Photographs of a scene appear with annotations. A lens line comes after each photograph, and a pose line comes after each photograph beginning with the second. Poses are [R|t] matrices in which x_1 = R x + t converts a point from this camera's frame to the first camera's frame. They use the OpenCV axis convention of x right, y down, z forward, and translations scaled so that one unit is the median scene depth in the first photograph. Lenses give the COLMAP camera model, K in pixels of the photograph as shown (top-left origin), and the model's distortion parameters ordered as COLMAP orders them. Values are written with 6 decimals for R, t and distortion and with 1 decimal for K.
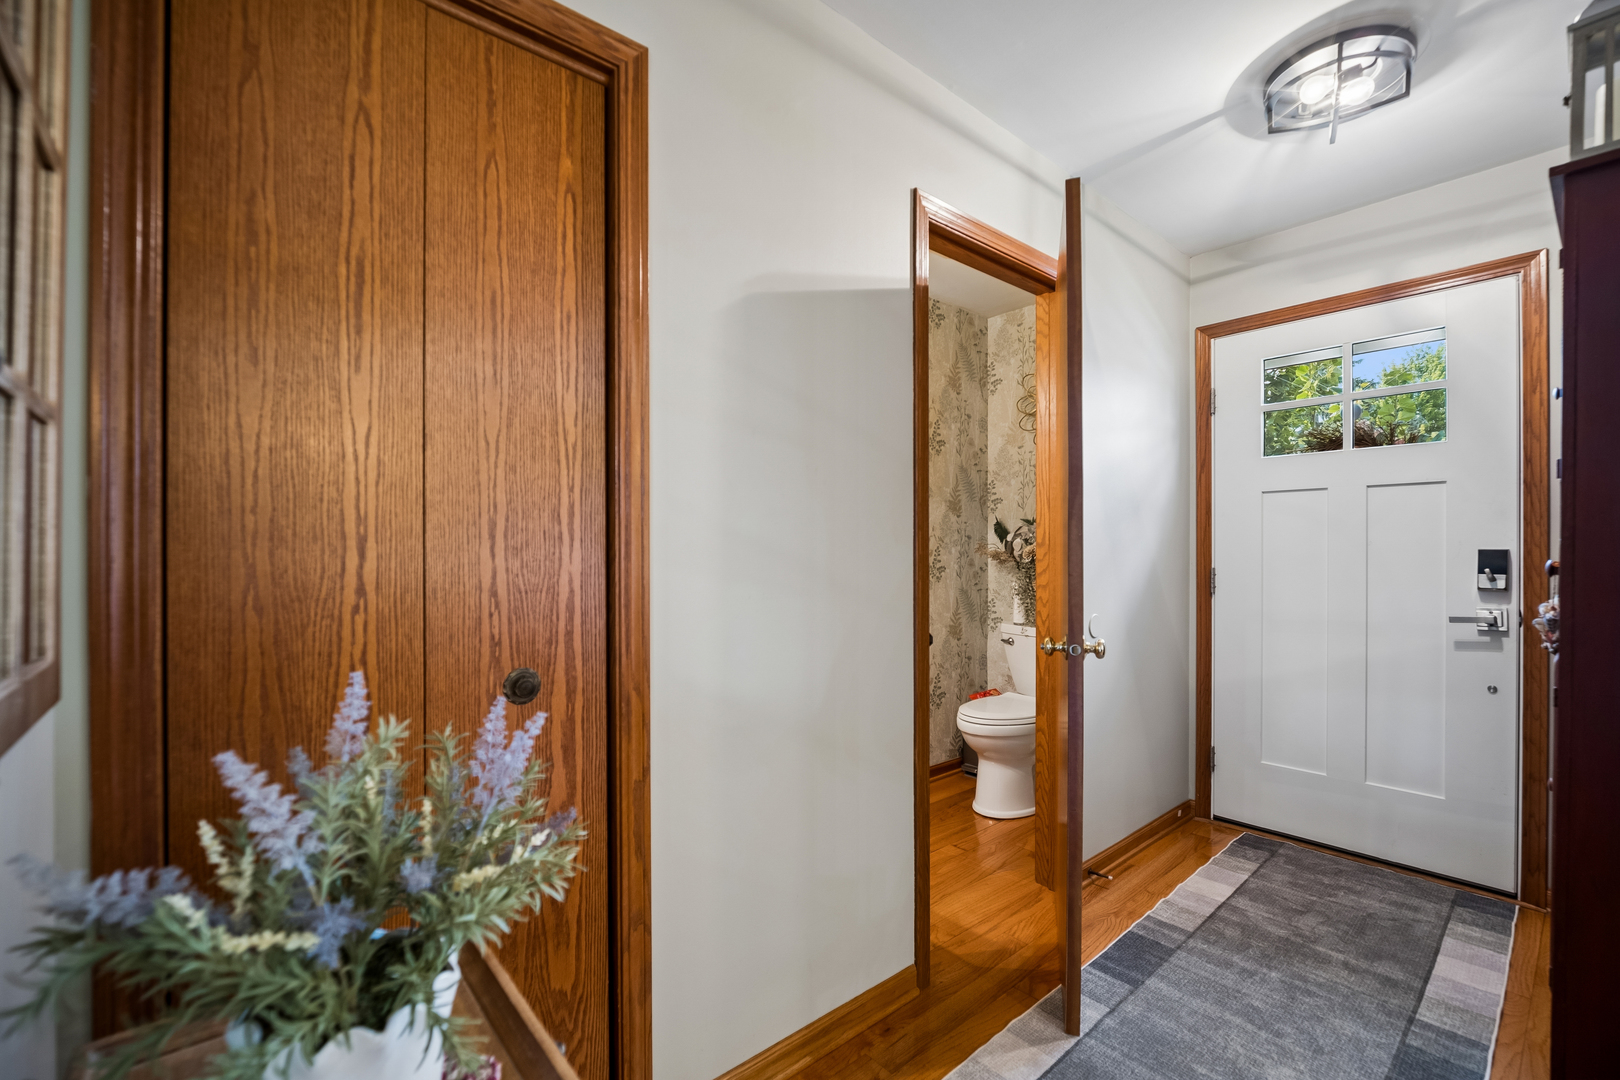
lens RADIAL K [[682.7, 0, 815.1], [0, 682.7, 541.2], [0, 0, 1]] dist [-0.001693, -0.000173]
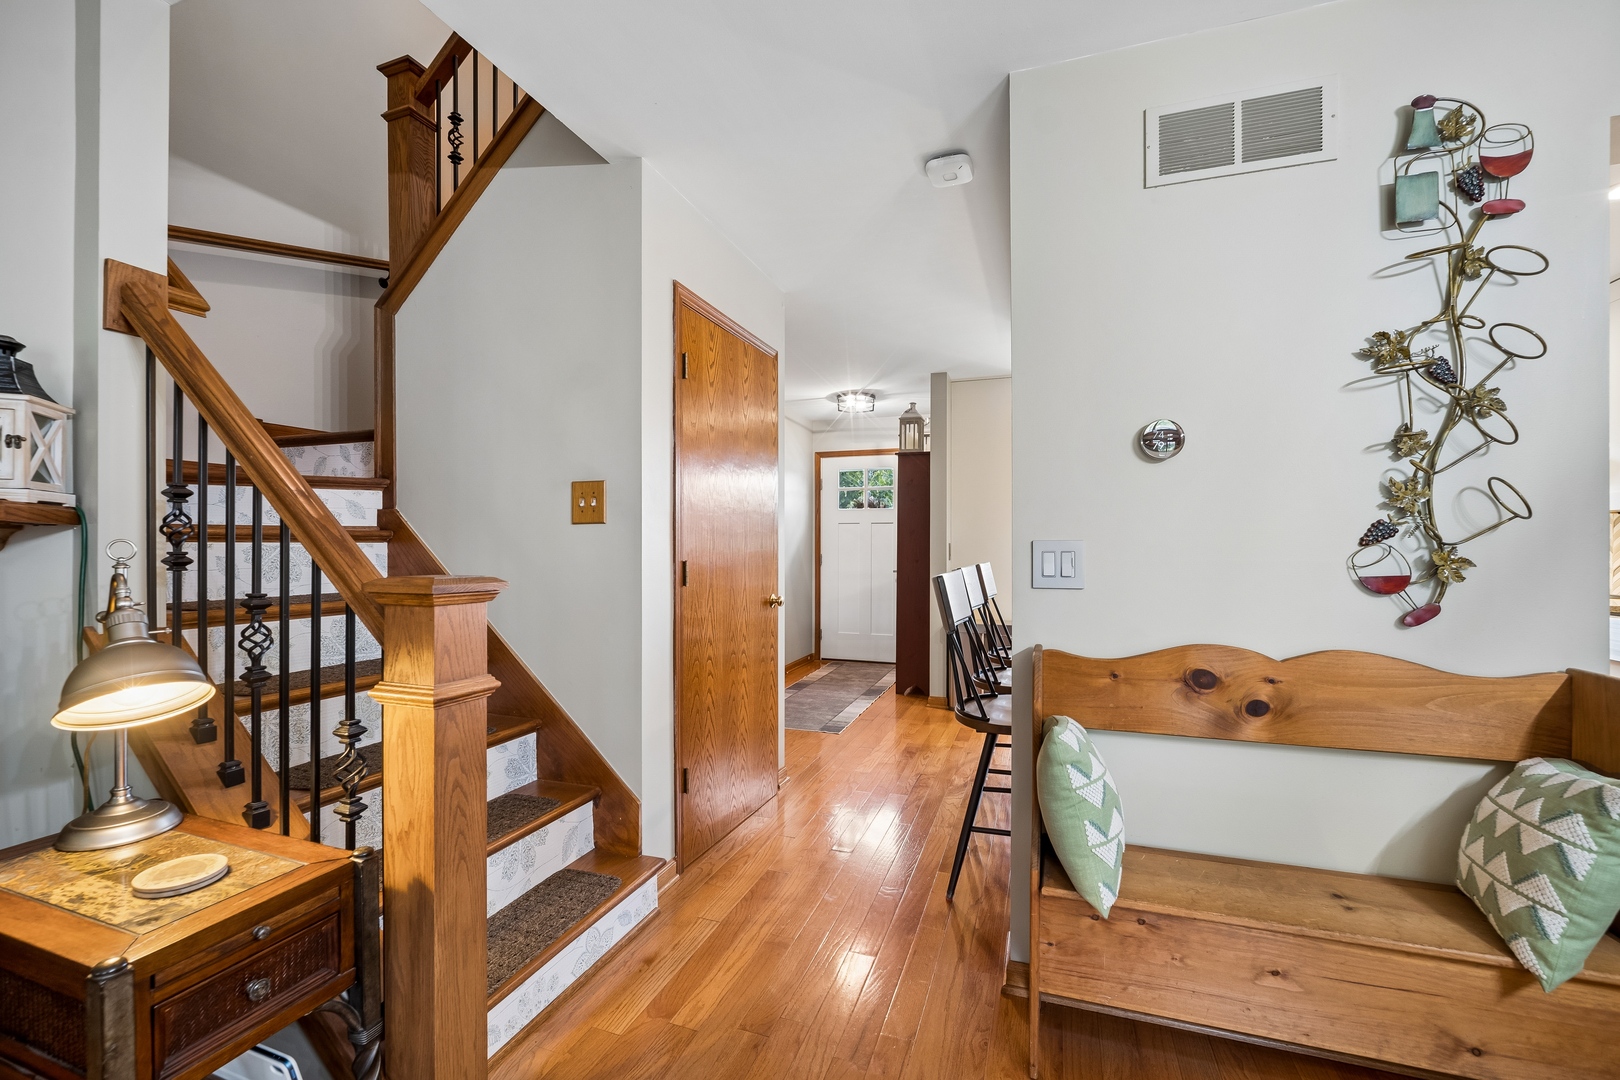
lens RADIAL K [[682.7, 0, 815.1], [0, 682.7, 541.2], [0, 0, 1]] dist [-0.001693, -0.000173]
pose [[0.867987, 0.002360, 0.496580, -0.629994], [-0.001891, 0.999997, -0.001448, -0.005595], [-0.496582, 0.000318, 0.867989, -1.076049]]
